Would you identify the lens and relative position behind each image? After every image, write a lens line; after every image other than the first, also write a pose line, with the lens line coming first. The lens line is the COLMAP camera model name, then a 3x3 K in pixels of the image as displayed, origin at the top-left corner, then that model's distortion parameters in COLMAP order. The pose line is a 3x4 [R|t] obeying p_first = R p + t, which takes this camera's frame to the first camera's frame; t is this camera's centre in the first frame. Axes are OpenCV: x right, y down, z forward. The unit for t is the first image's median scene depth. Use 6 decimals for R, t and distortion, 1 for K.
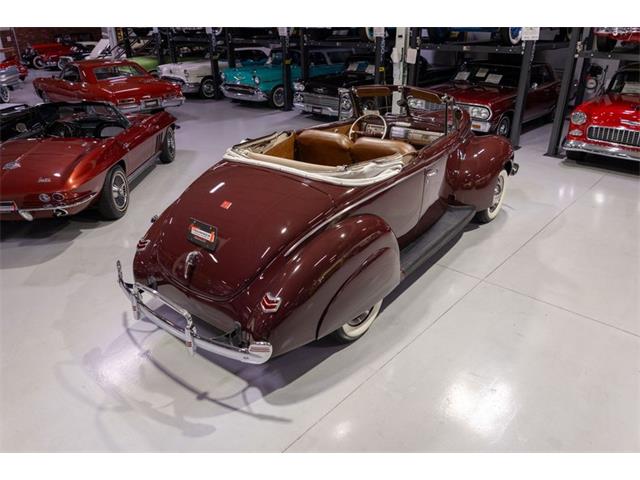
lens RADIAL K [[465.4, 0, 320.0], [0, 465.4, 240.0], [0, 0, 1]] dist [0.006201, -0.003294]
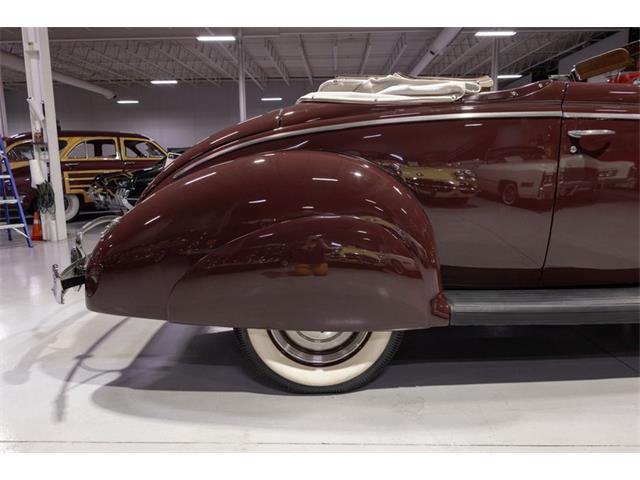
lens RADIAL K [[449.5, 0, 320.0], [0, 449.5, 240.0], [0, 0, 1]] dist [0.004896, -0.001876]
pose [[0.657505, 0.129602, -0.742220, 0.422724], [-0.325257, 0.937401, -0.124450, 0.099166], [0.679629, 0.323238, 0.658499, 0.579802]]
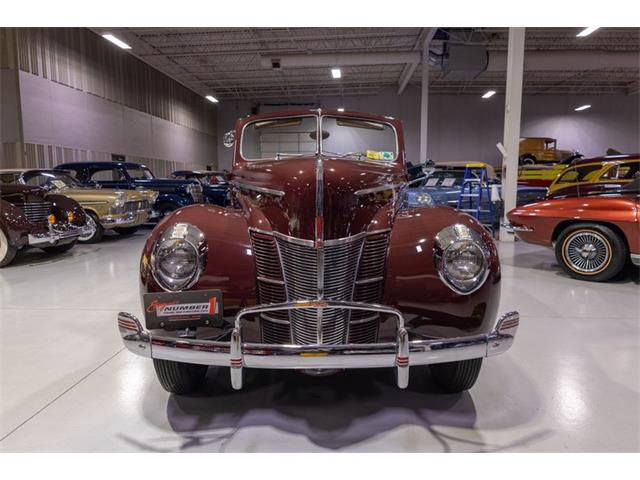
lens RADIAL K [[465.4, 0, 320.0], [0, 465.4, 240.0], [0, 0, 1]] dist [0.006201, -0.003294]
pose [[-0.773456, 0.096244, -0.626501, 0.788118], [-0.257742, 0.855245, 0.449583, -0.598147], [0.579082, 0.509208, -0.636688, 1.929106]]
